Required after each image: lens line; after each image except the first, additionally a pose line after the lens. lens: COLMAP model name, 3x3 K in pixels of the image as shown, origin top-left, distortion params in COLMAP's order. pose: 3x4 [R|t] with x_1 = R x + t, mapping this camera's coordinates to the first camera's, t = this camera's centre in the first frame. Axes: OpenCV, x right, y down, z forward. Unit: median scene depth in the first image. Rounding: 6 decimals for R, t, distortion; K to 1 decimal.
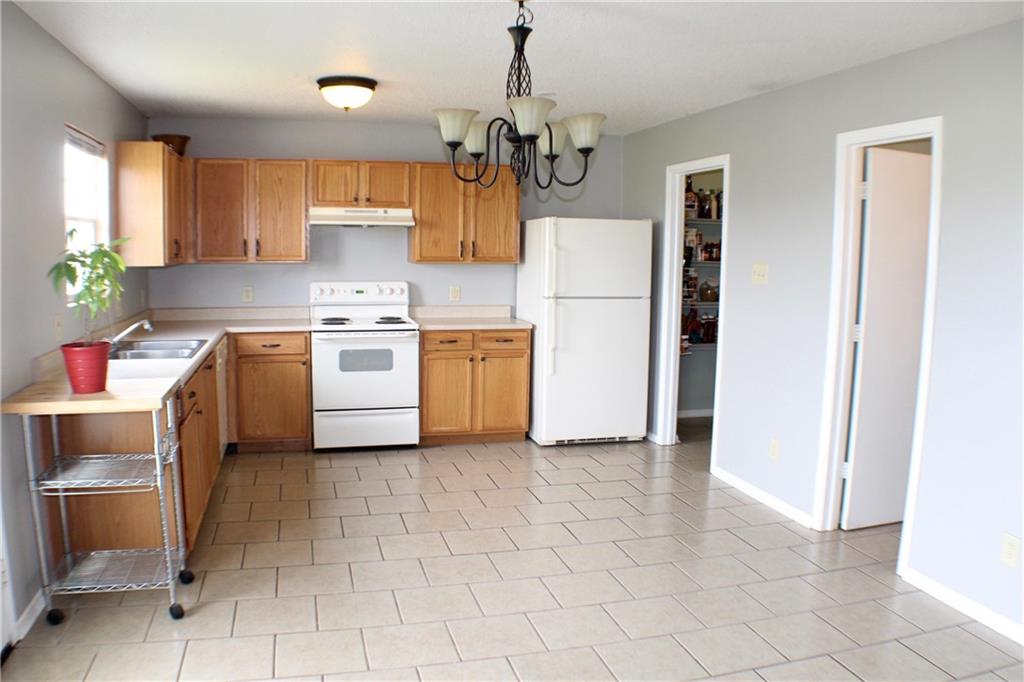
lens RADIAL K [[758.0, 0, 512.0], [0, 758.0, 341.0], [0, 0, 1]] dist [-0.128984, 0.010886]
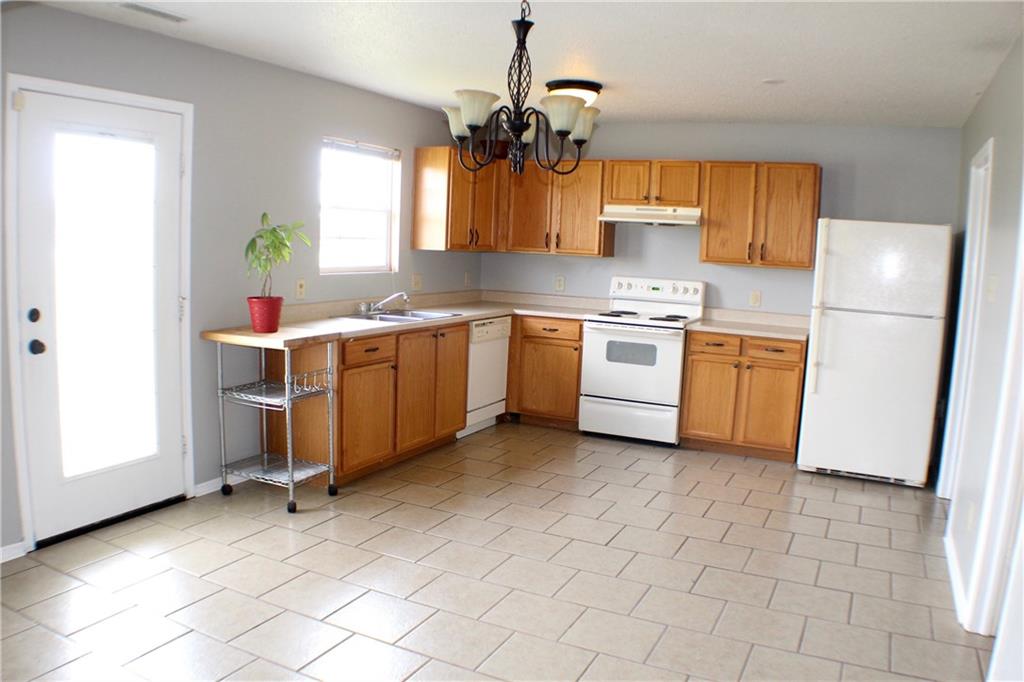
lens RADIAL K [[766.5, 0, 510.9], [0, 766.5, 327.6], [0, 0, 1]] dist [-0.135352, -0.000286]
pose [[0.783760, 0.095843, -0.613624, 0.304933], [-0.111402, 0.993691, 0.012917, -0.004355], [0.610991, 0.058235, 0.789493, 0.071984]]
